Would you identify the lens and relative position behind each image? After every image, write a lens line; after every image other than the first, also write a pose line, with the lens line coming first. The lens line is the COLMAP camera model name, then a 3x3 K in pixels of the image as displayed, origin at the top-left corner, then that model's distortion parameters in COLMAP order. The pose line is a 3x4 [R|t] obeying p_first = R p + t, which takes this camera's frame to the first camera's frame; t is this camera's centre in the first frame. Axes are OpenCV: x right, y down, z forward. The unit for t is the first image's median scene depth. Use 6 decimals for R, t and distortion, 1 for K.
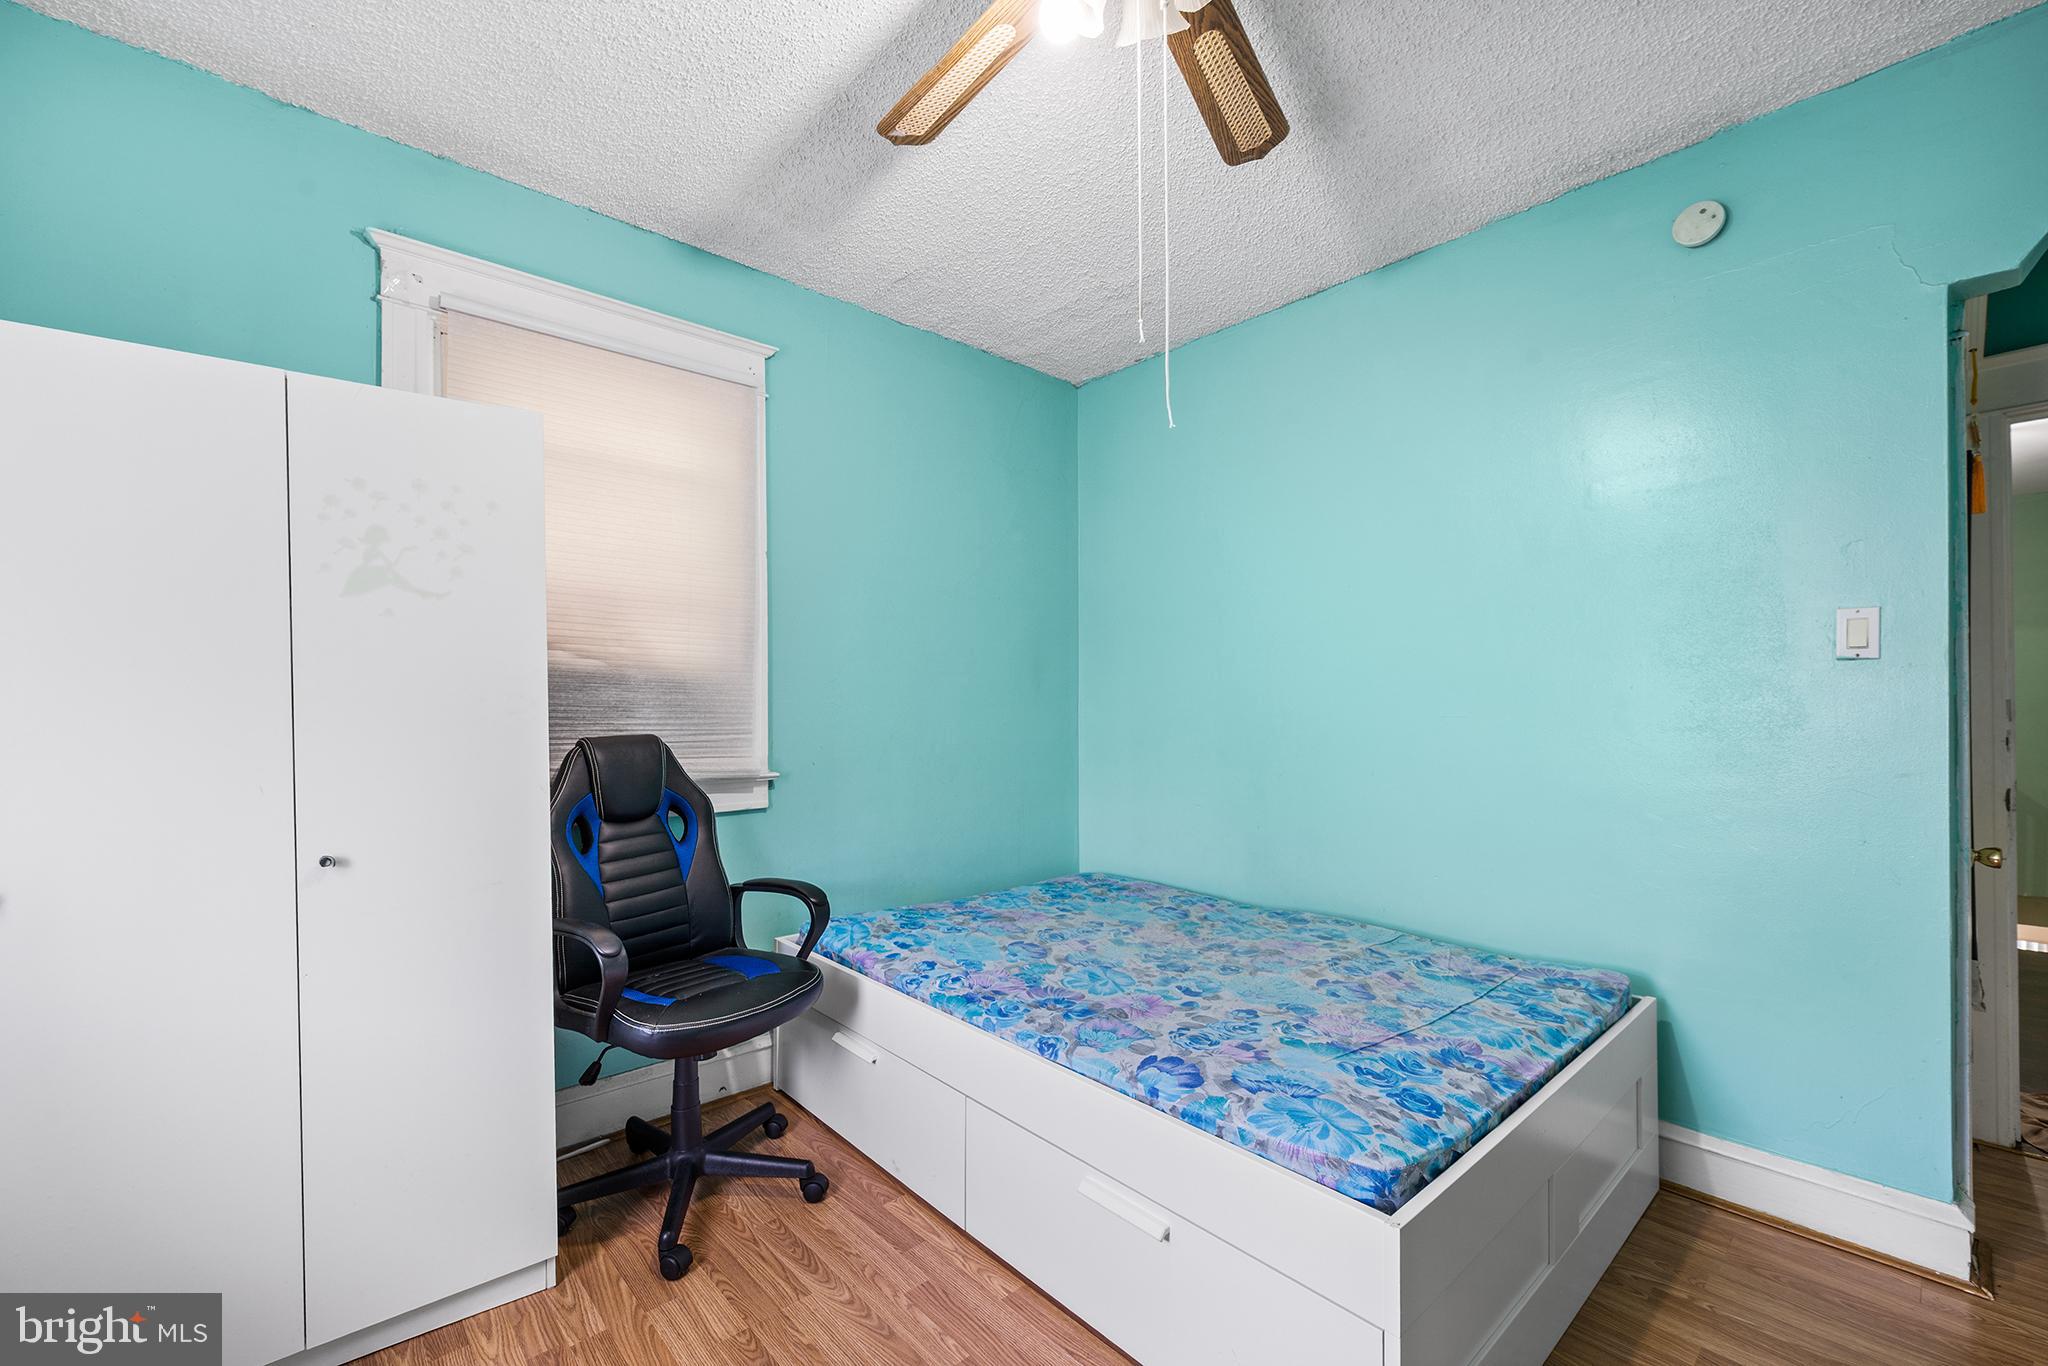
lens RADIAL K [[843.1, 0, 1001.5], [0, 843.1, 691.3], [0, 0, 1]] dist [0.000817, 0.000008]
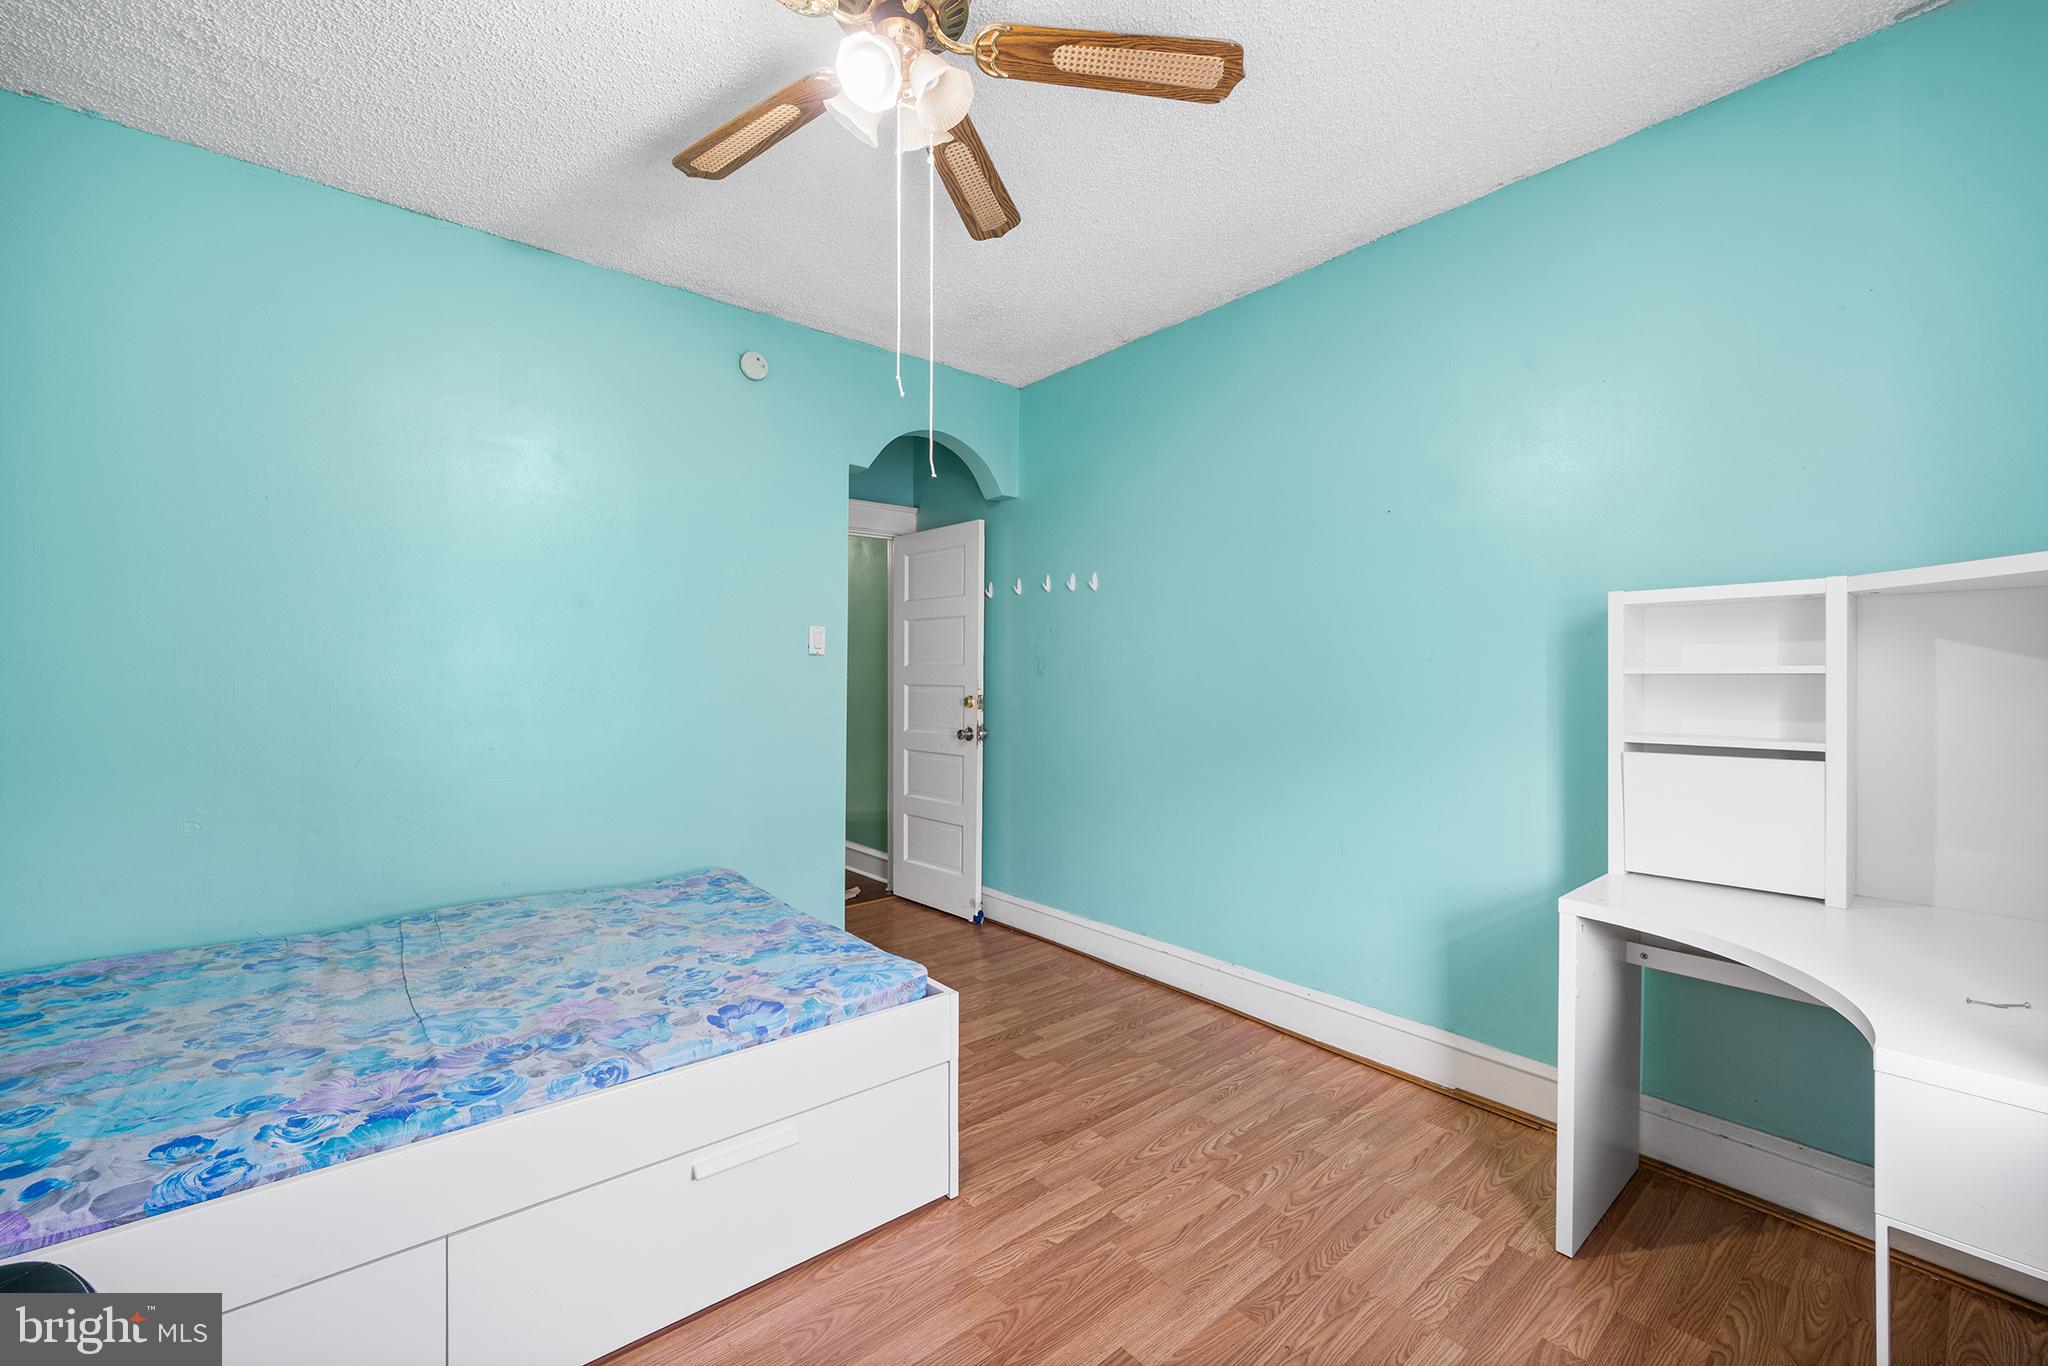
lens RADIAL K [[819.7, 0, 1018.6], [0, 819.7, 677.5], [0, 0, 1]] dist [0.002076, 0.000124]
pose [[0.028395, 0.007463, 0.999569, -0.654419], [-0.021282, 0.999750, -0.006860, 0.010744], [-0.999370, -0.021079, 0.028547, 0.475544]]
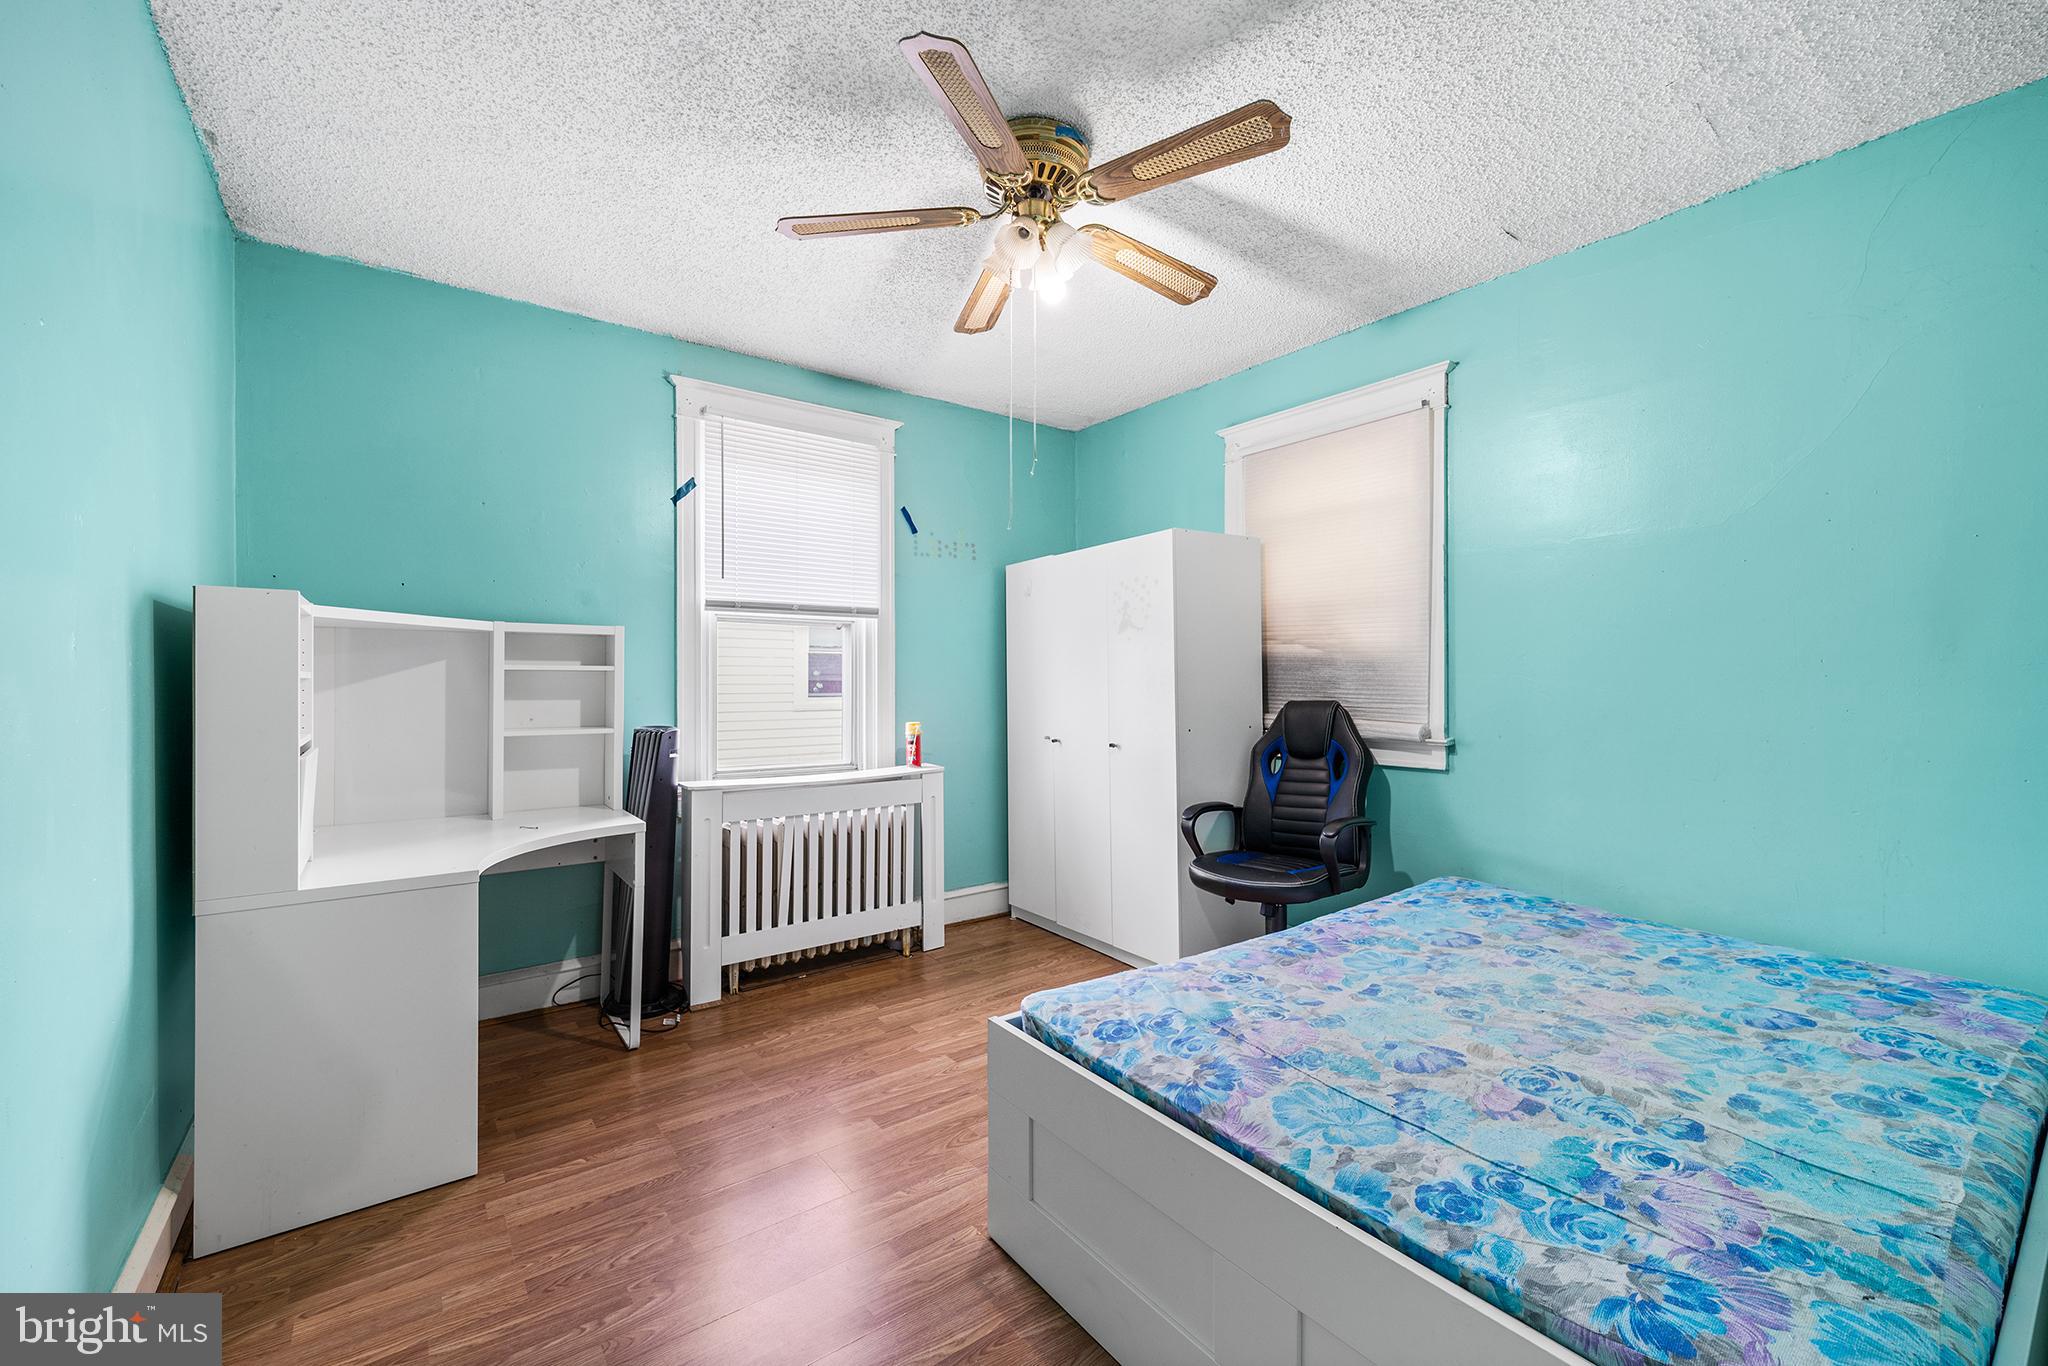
lens RADIAL K [[835.2, 0, 1022.0], [0, 835.2, 663.9], [0, 0, 1]] dist [-0.001236, -0.000464]
pose [[-0.079545, -0.012563, -0.996752, 1.147730], [0.021239, 0.999672, -0.014295, -0.001325], [0.996605, -0.022307, -0.079252, 0.675895]]
